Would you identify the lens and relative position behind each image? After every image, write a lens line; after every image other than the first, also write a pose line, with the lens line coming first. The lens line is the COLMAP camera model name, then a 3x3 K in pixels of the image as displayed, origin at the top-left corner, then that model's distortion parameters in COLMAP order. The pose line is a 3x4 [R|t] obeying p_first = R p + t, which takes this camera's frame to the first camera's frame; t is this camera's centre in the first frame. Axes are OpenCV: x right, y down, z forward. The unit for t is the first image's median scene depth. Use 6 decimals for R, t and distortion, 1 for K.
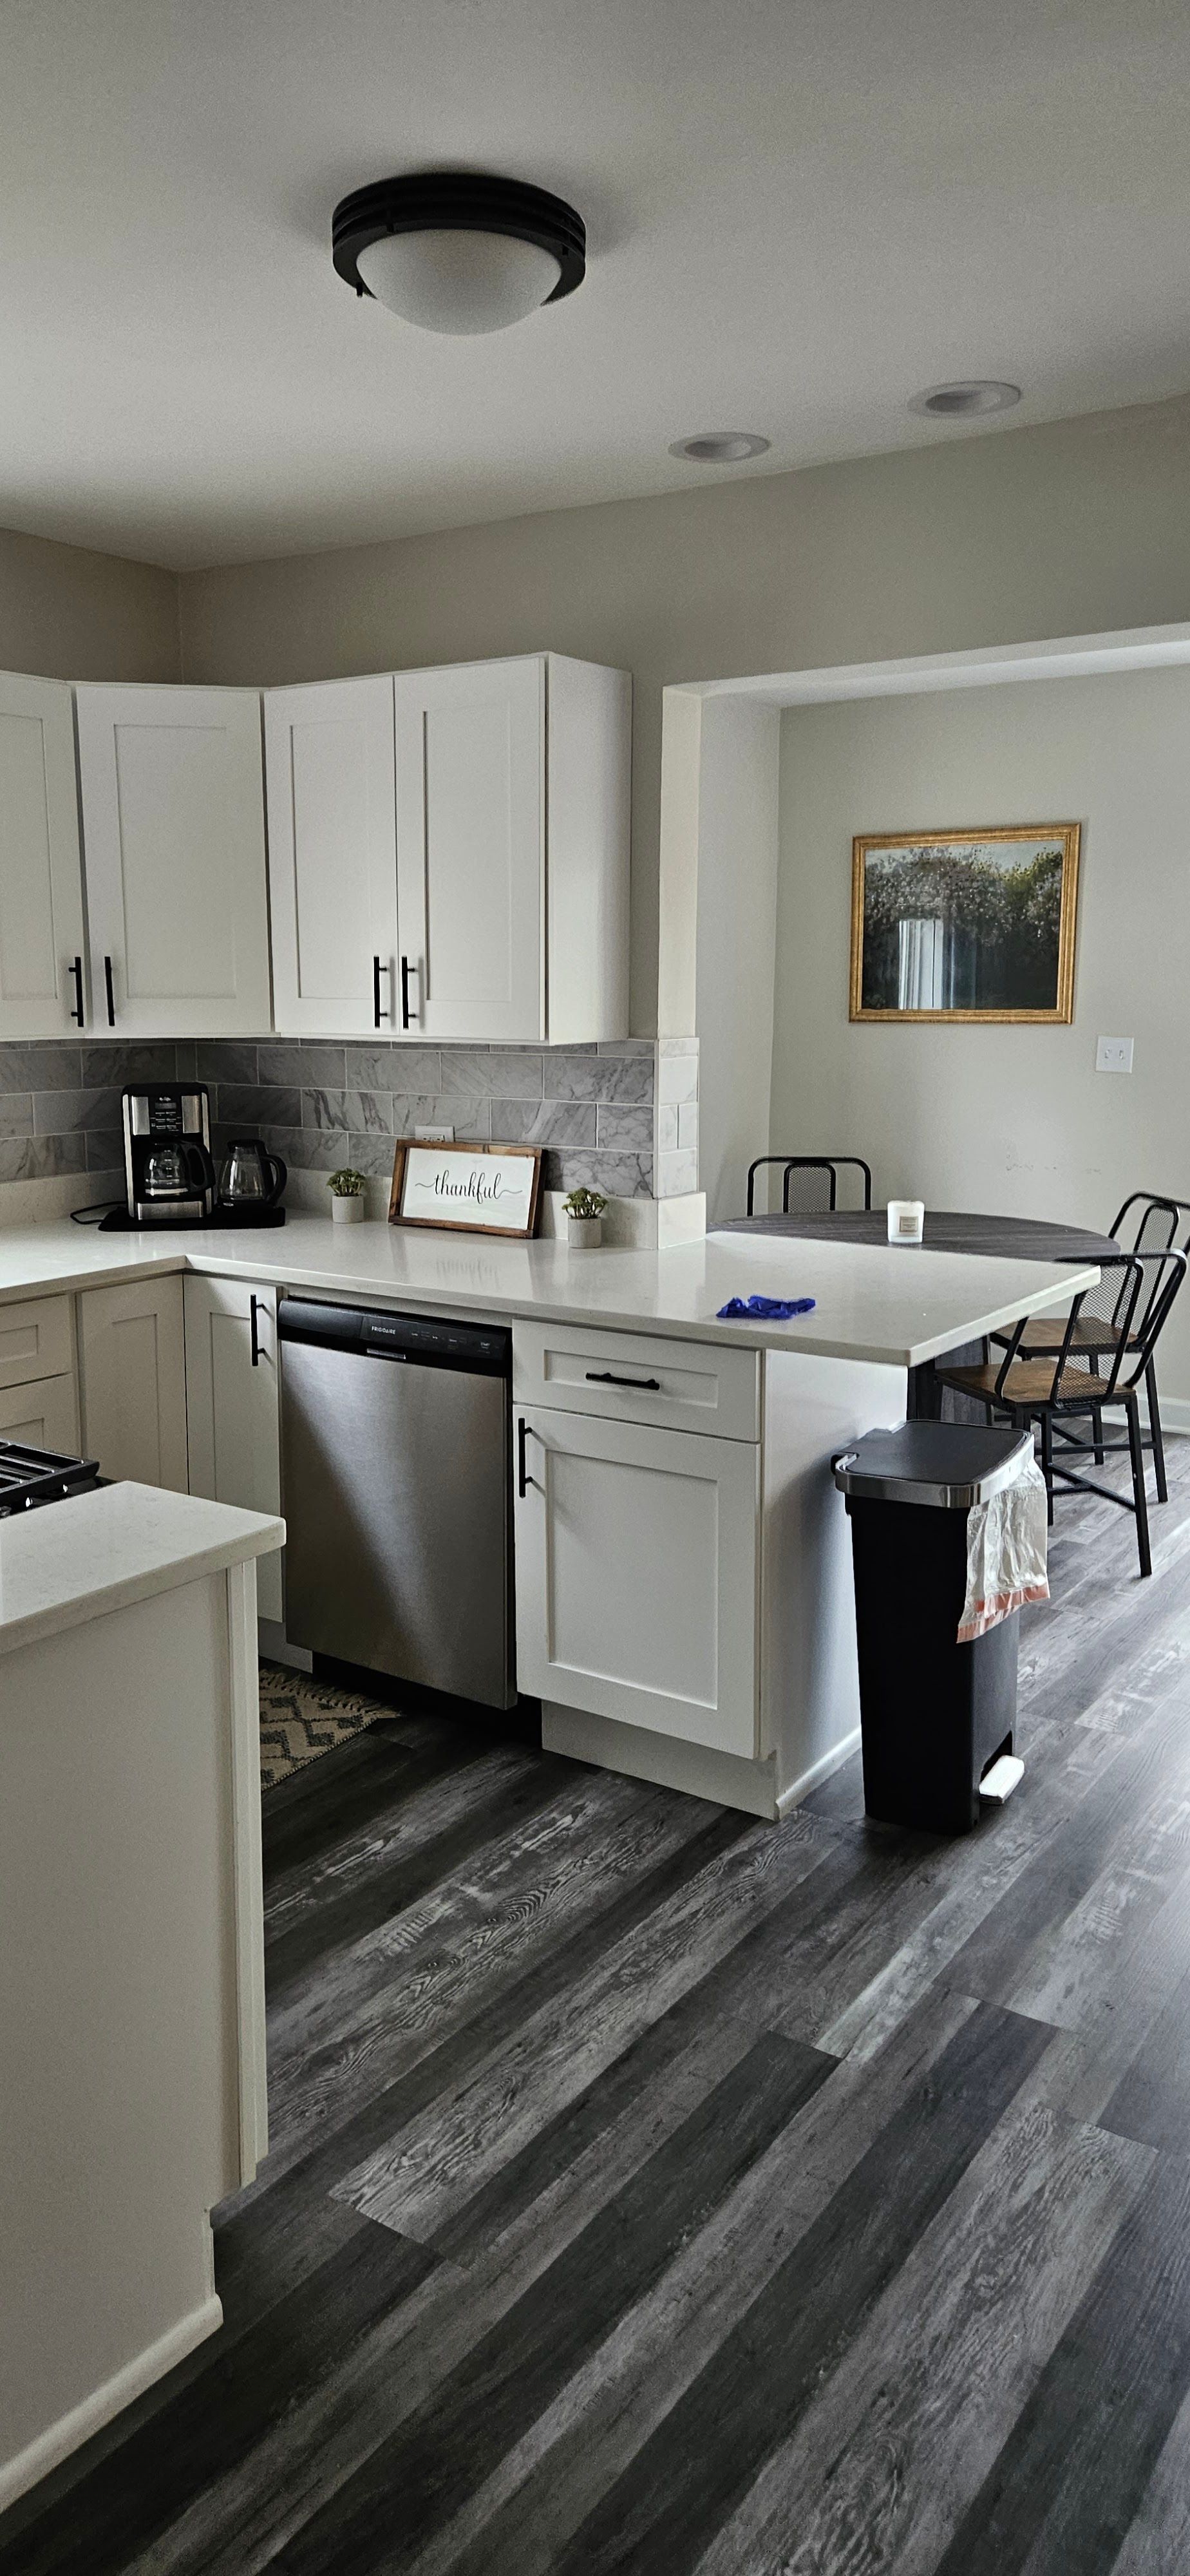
lens RADIAL K [[1709.0, 0, 590.8], [0, 1709.0, 1272.7], [0, 0, 1]] dist [0.041429, 0.004916]
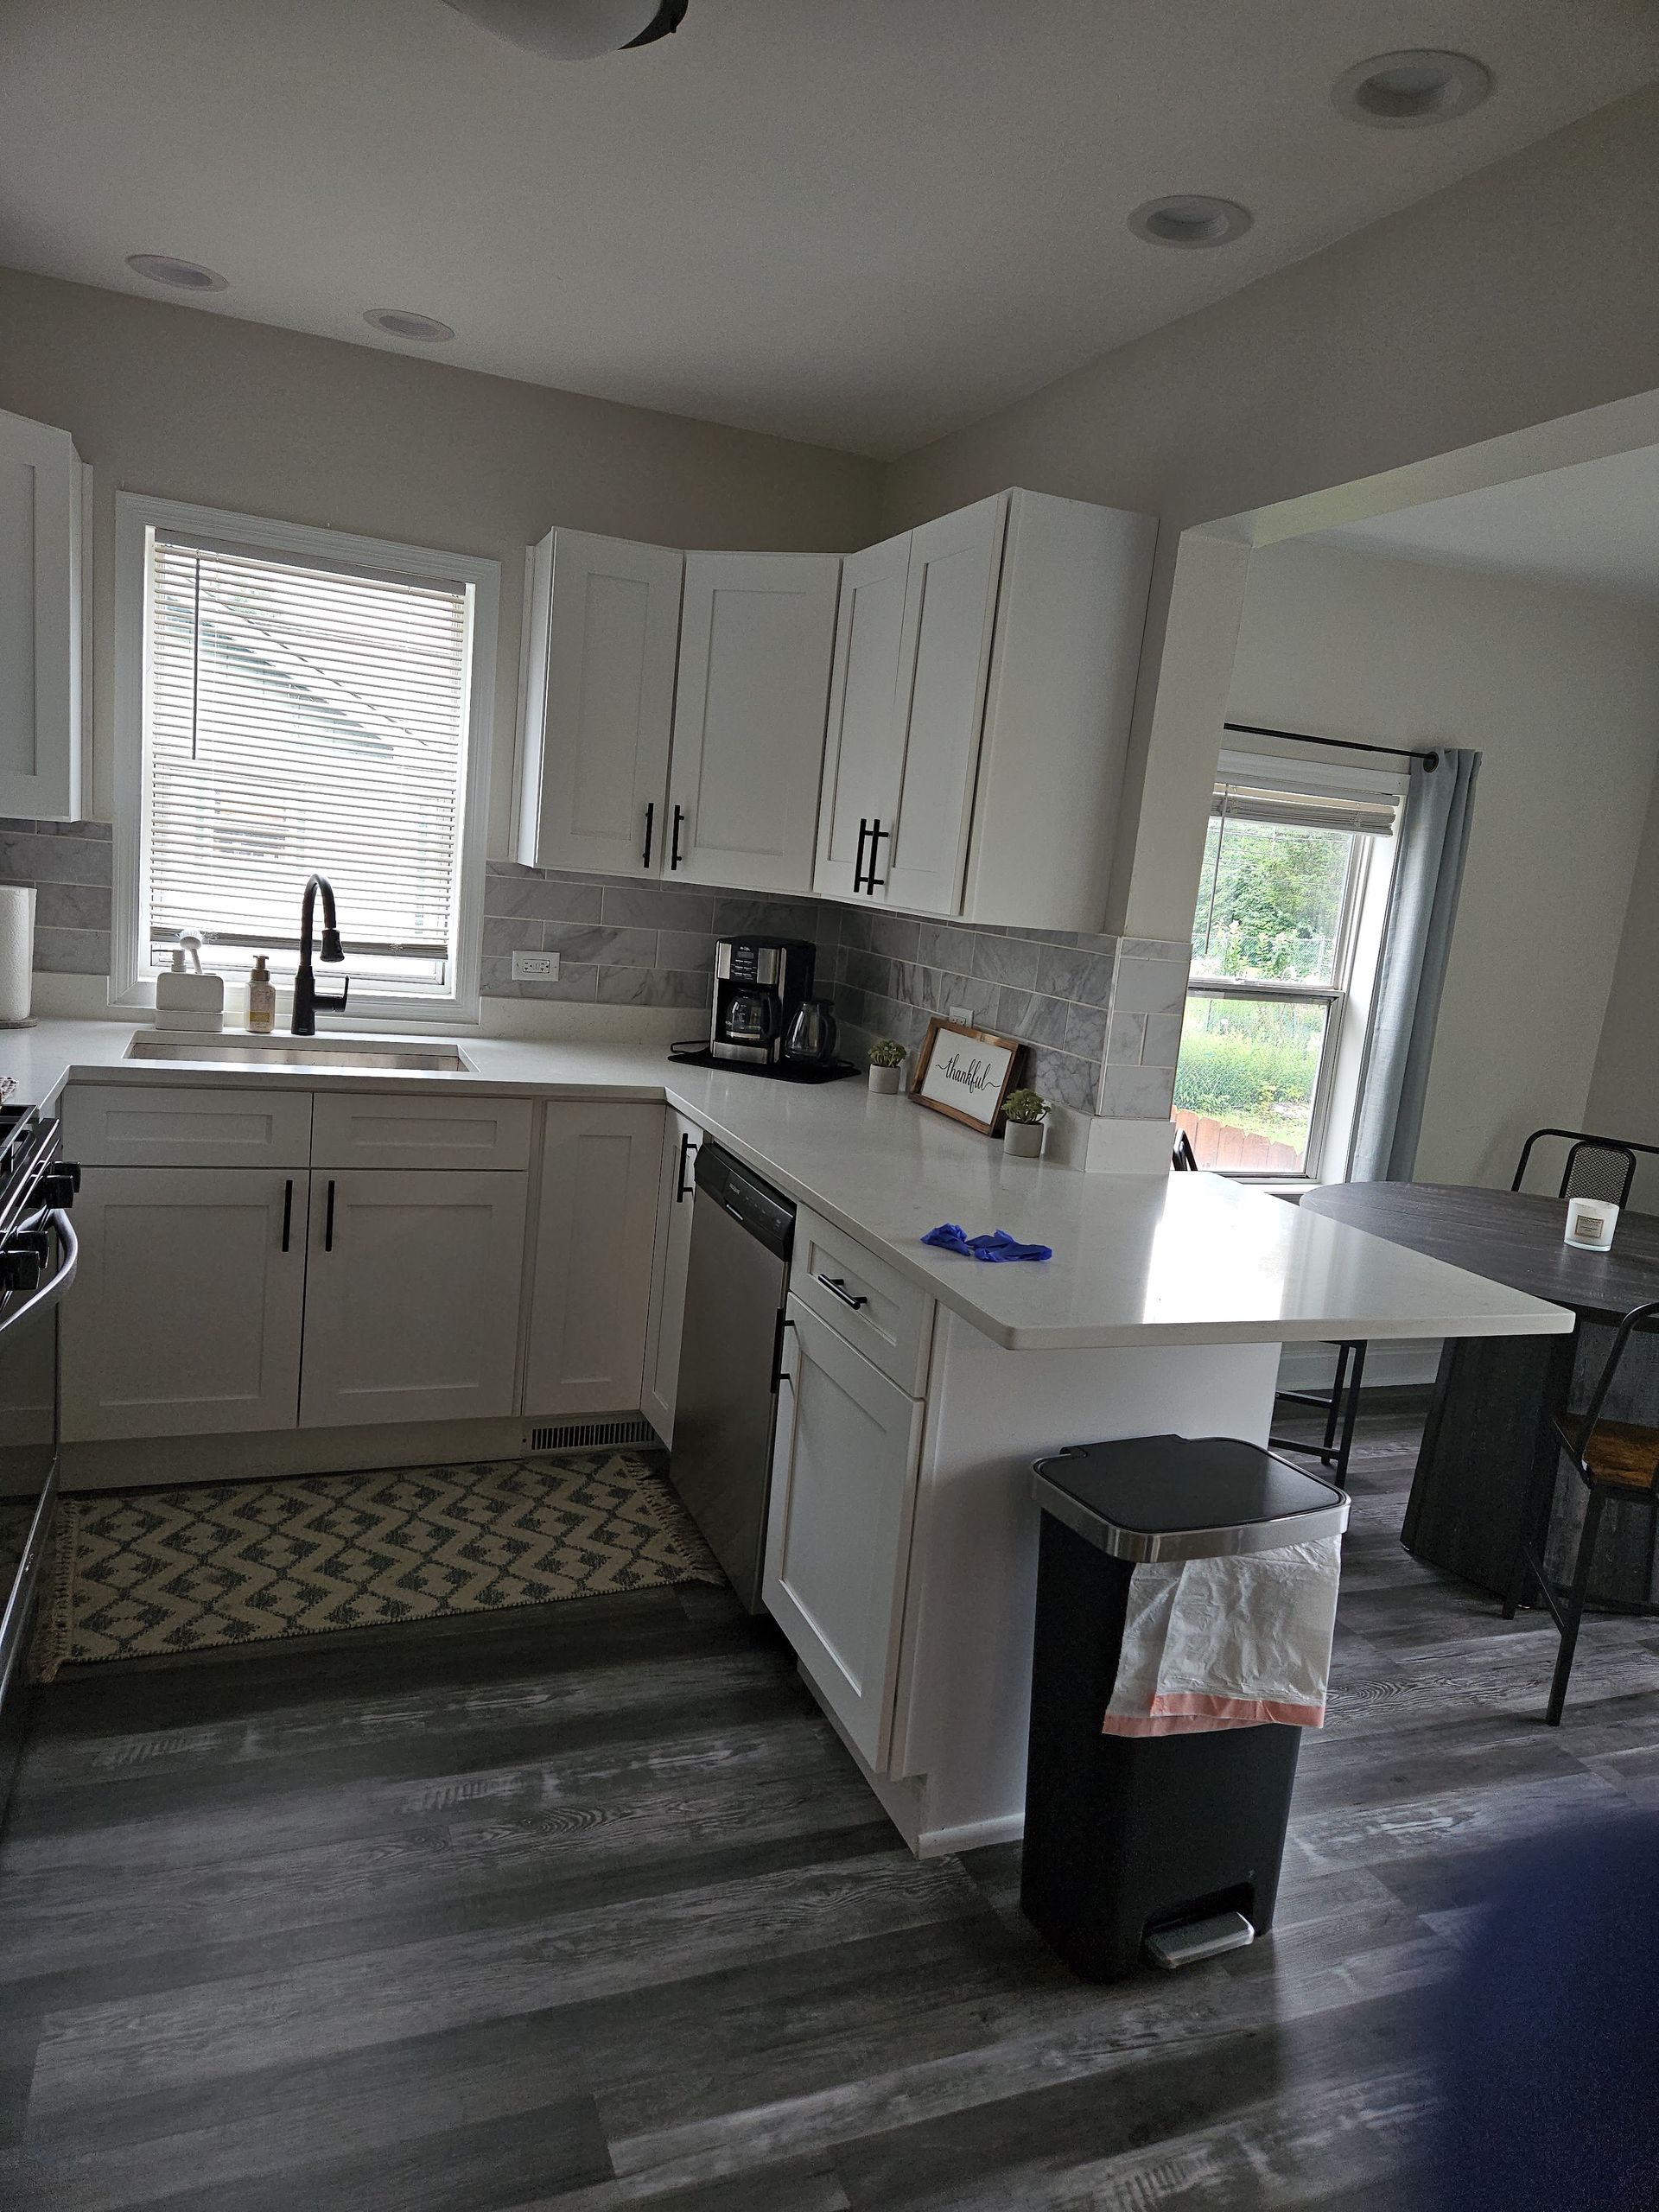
lens RADIAL K [[1471.7, 0, 836.6], [0, 1471.7, 1117.9], [0, 0, 1]] dist [0.045099, -0.031285]
pose [[0.830470, 0.178850, -0.527572, 0.330063], [-0.195129, 0.980453, 0.025220, -0.035343], [0.521770, 0.082000, 0.849136, 0.287775]]
